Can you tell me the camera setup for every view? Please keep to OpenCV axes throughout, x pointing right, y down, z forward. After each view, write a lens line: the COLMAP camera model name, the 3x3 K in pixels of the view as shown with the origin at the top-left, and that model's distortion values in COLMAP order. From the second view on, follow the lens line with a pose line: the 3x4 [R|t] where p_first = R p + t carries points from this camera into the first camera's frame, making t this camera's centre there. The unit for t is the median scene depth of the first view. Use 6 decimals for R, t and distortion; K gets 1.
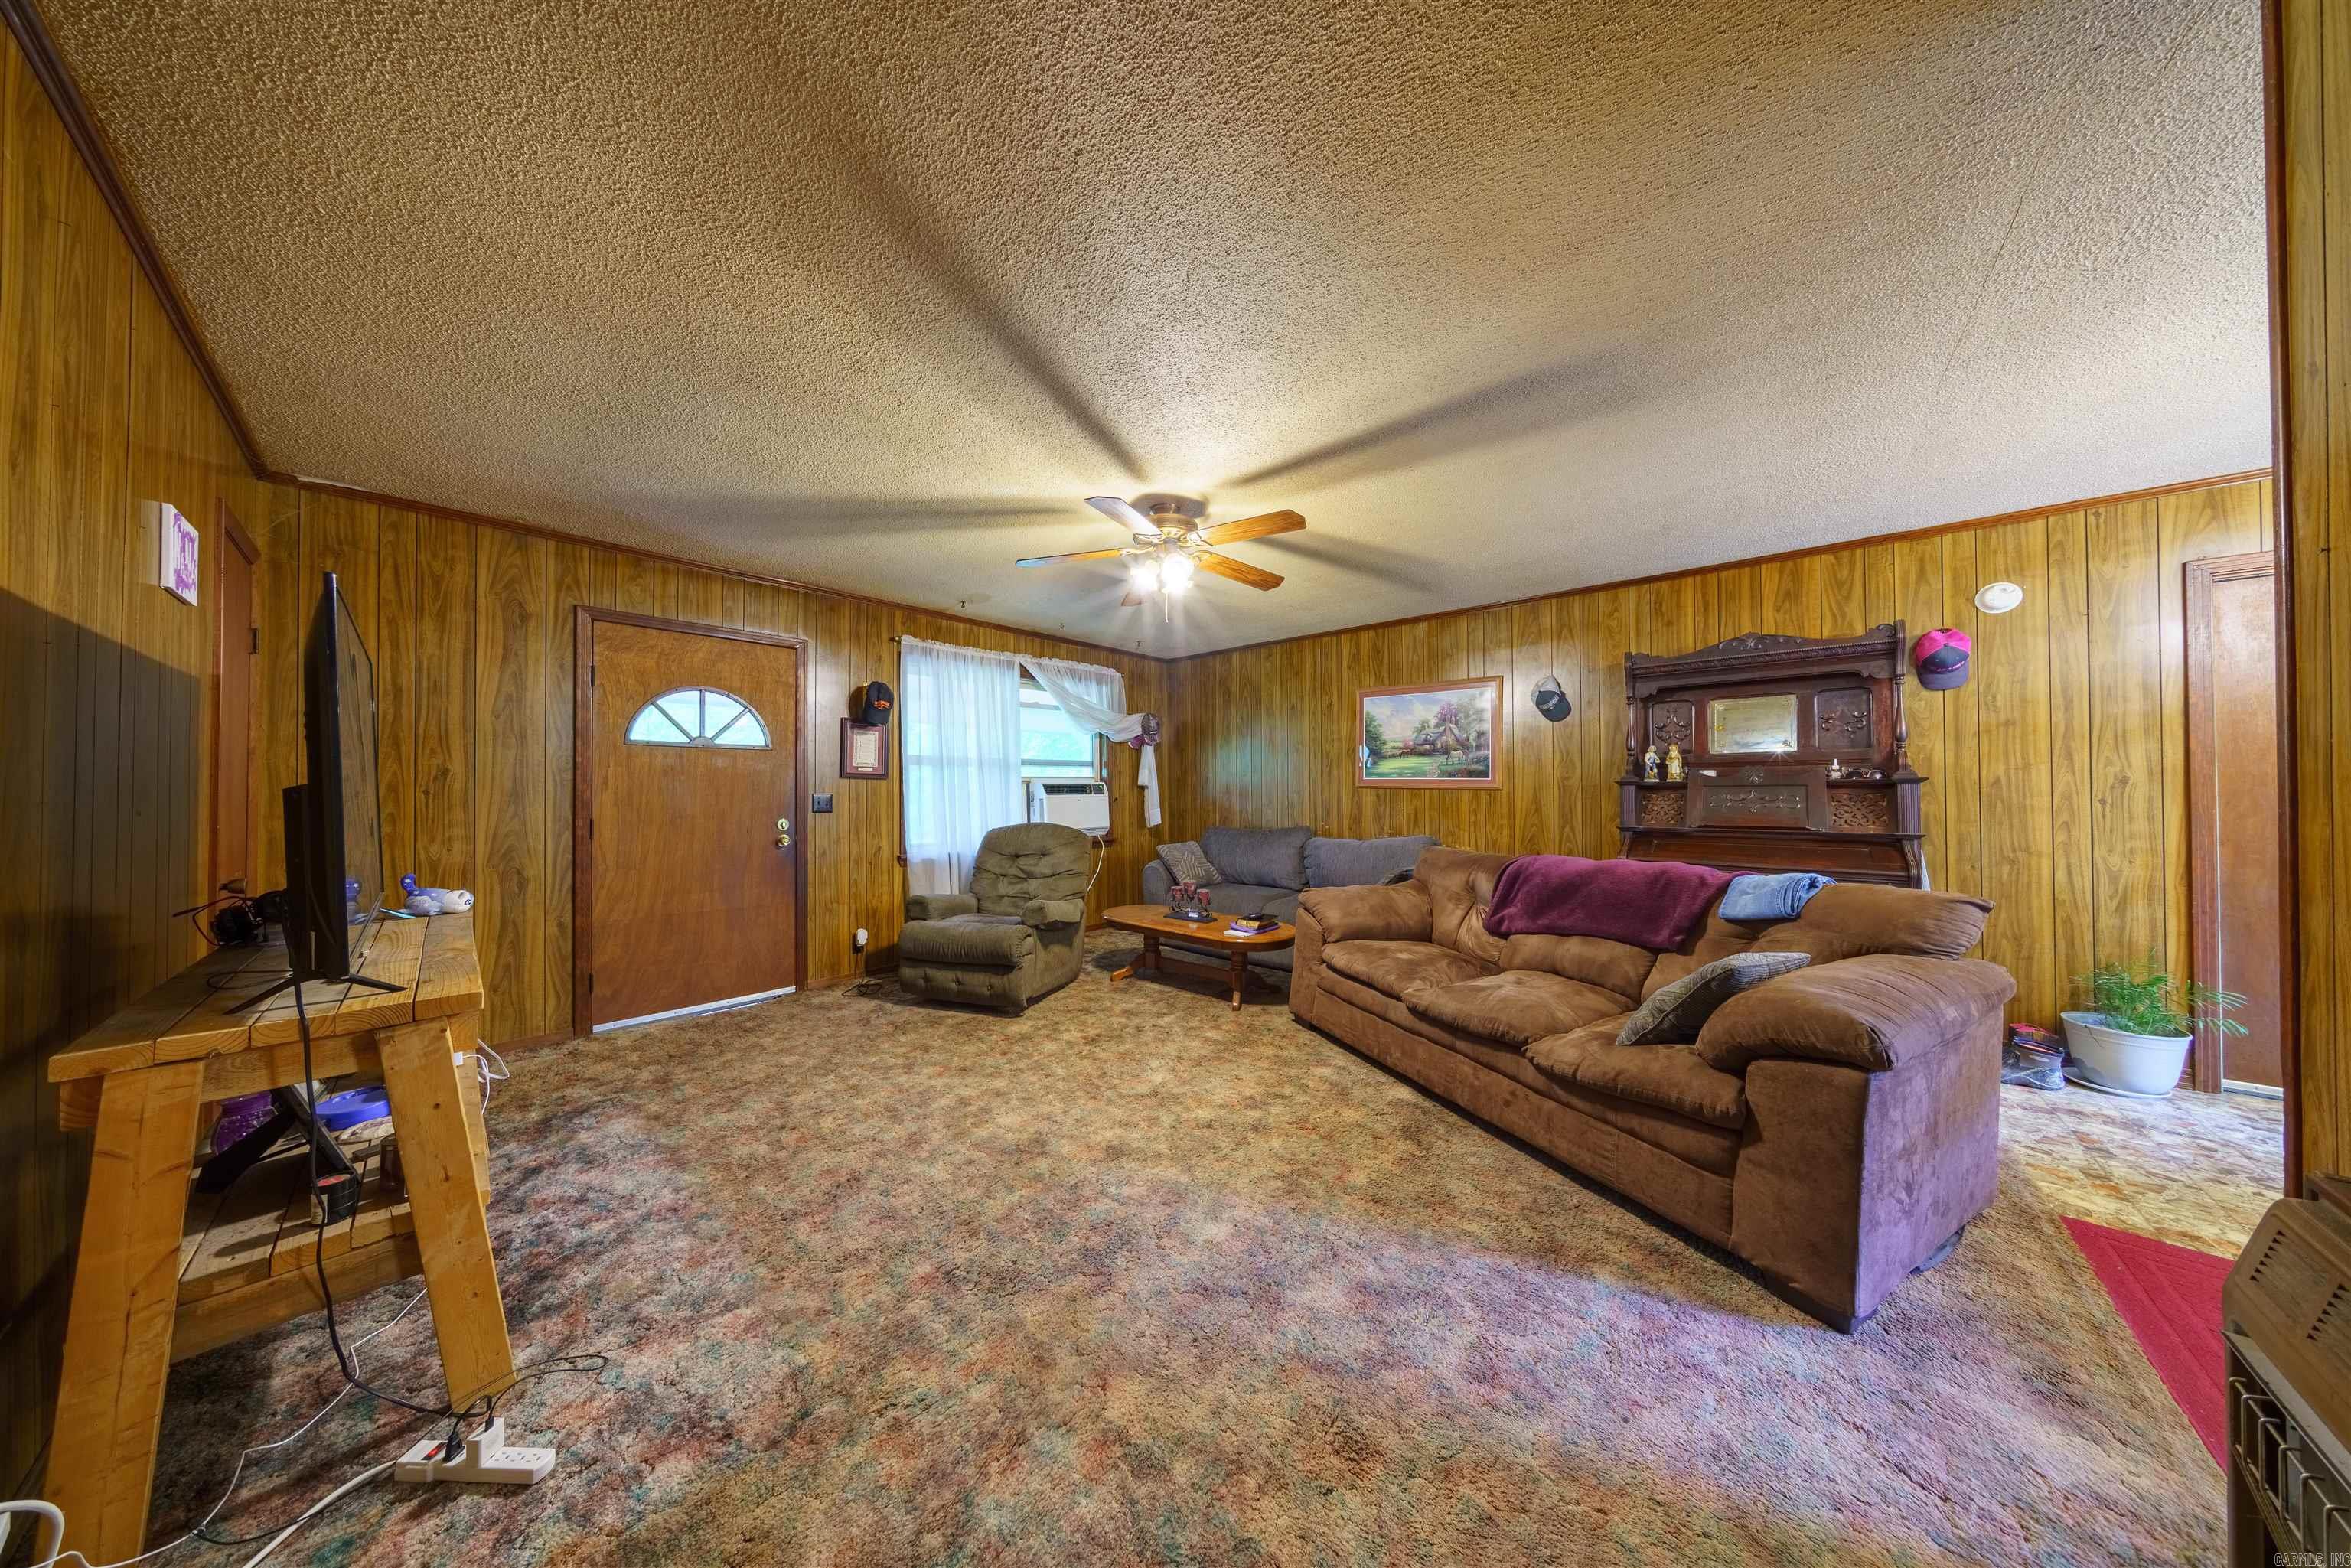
lens RADIAL K [[680.3, 0, 1165.0], [0, 680.3, 783.3], [0, 0, 1]] dist [-0.015162, 0.004573]
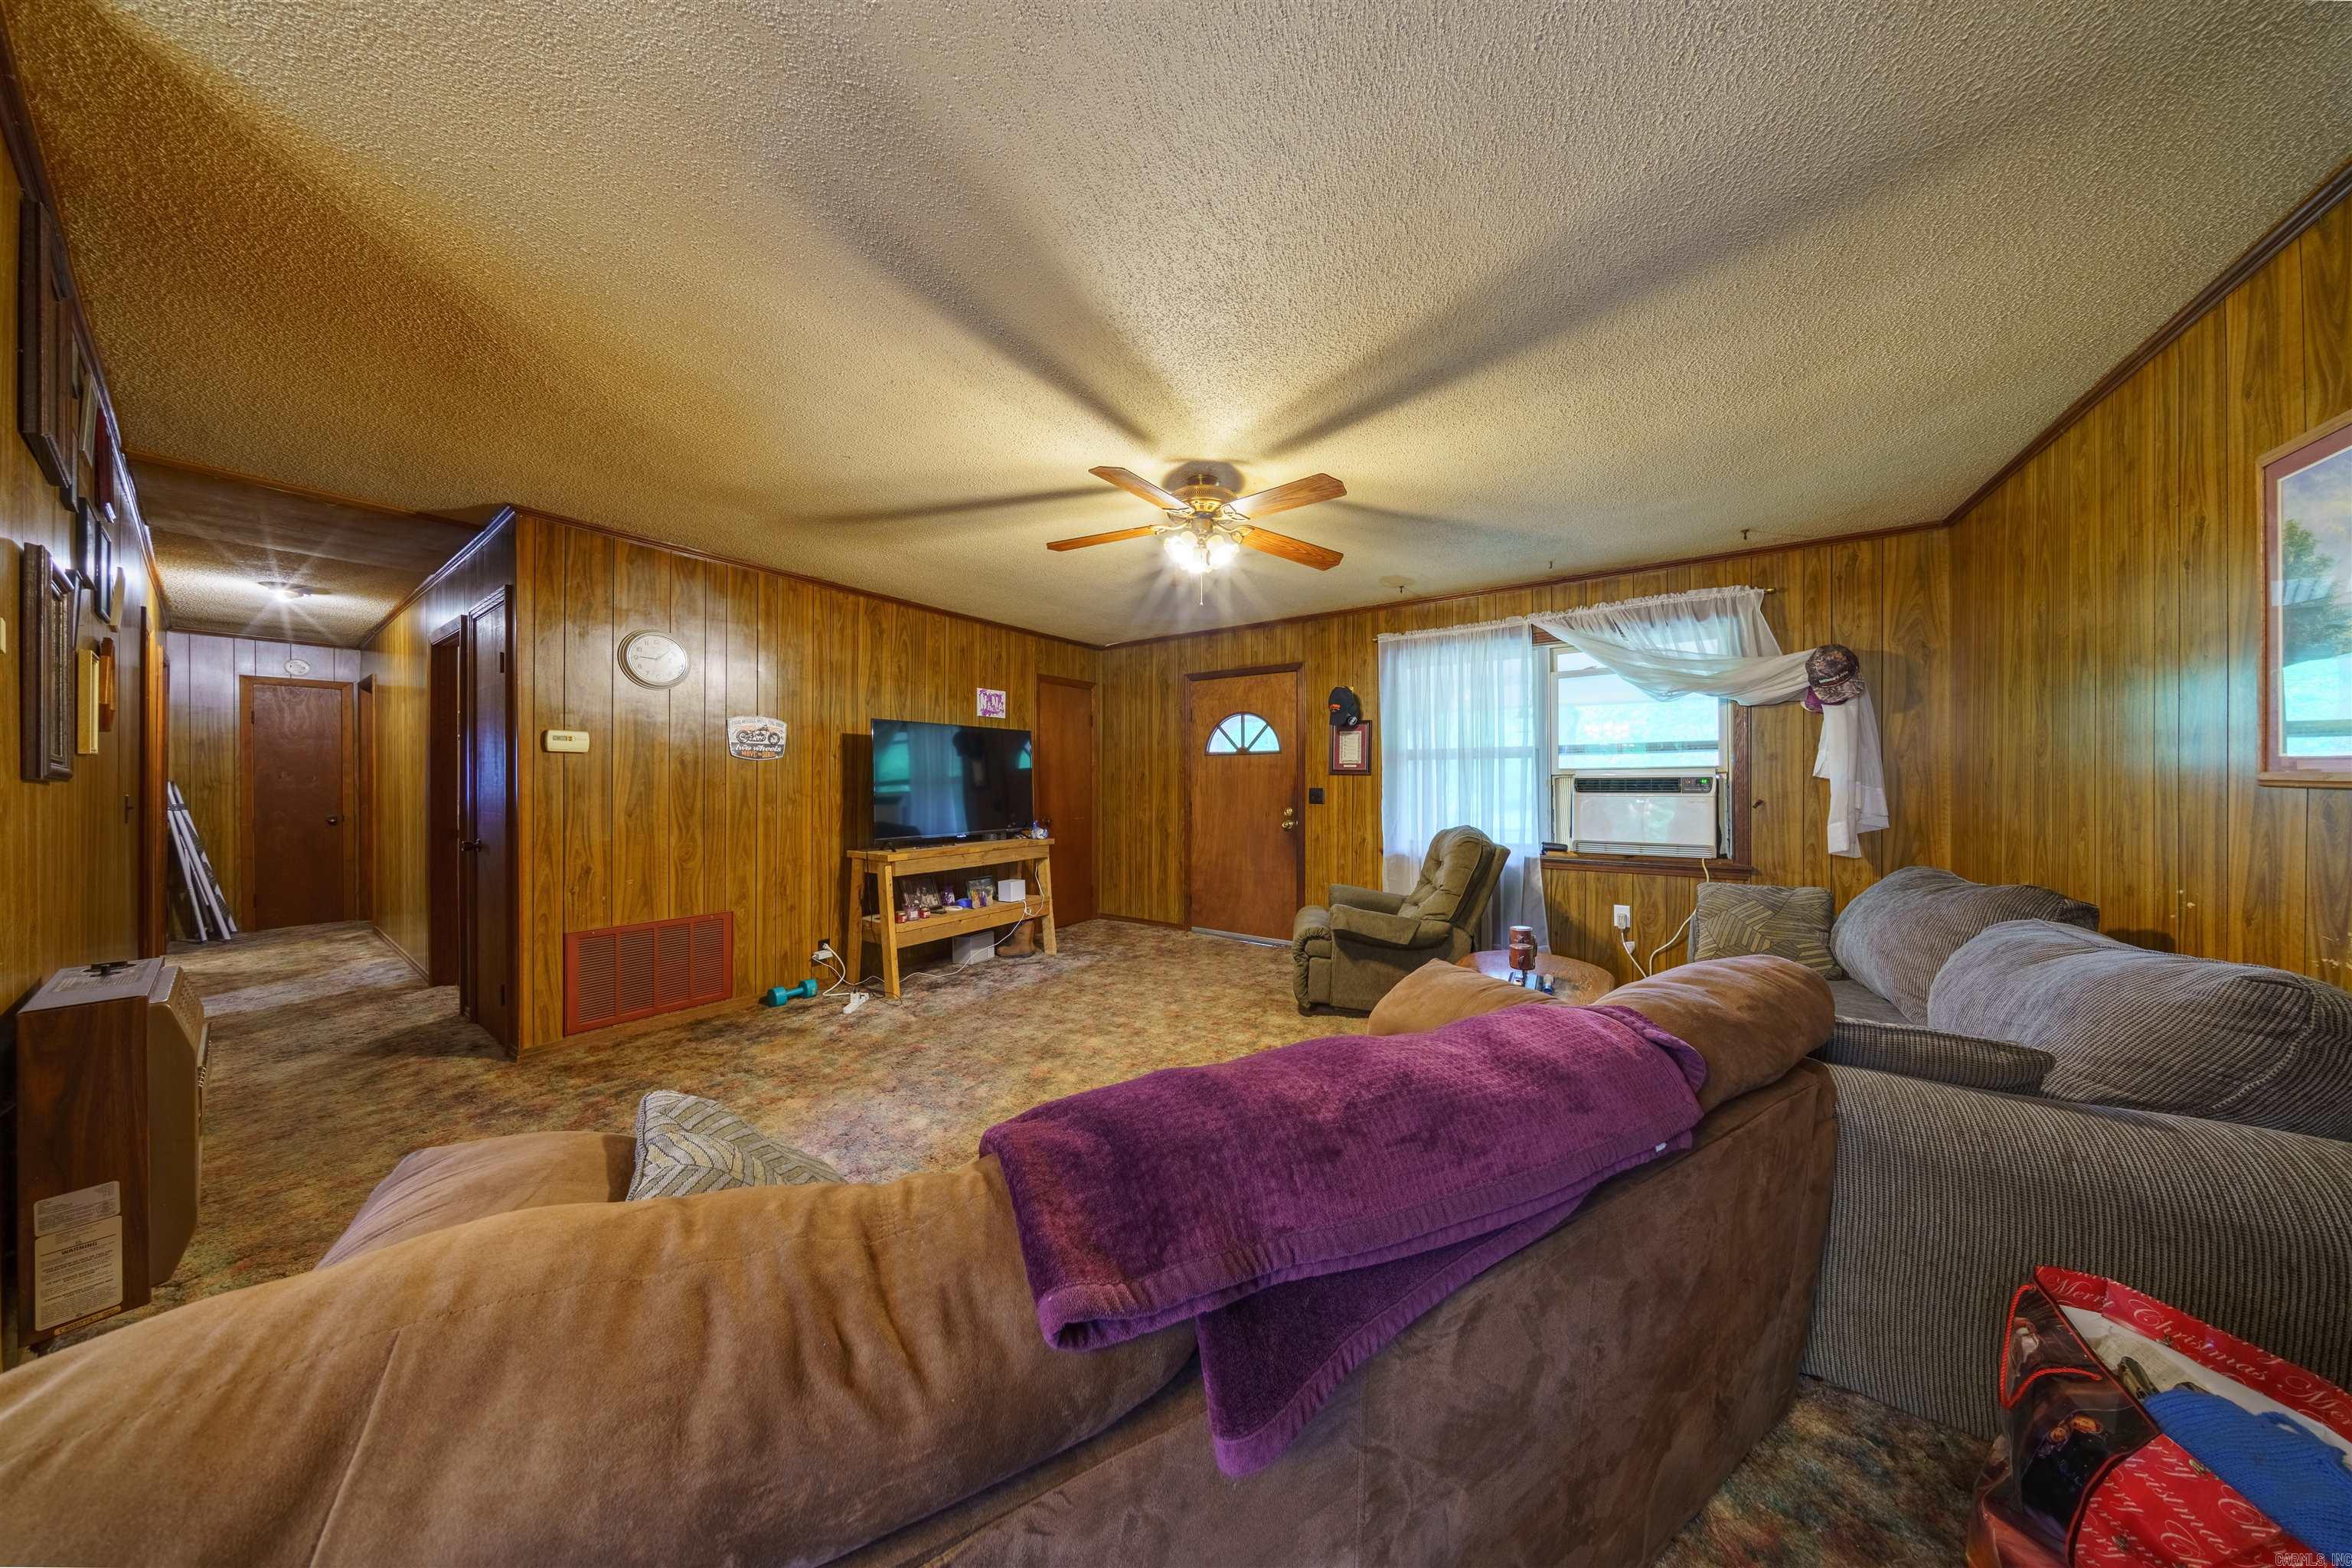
lens RADIAL K [[680.7, 0, 1165.5], [0, 680.7, 783.3], [0, 0, 1]] dist [-0.015162, 0.004573]
pose [[0.113920, 0.003902, -0.993482, 0.804225], [0.008505, 0.999952, 0.004902, -0.000838], [0.993453, -0.009008, 0.113882, 0.747012]]
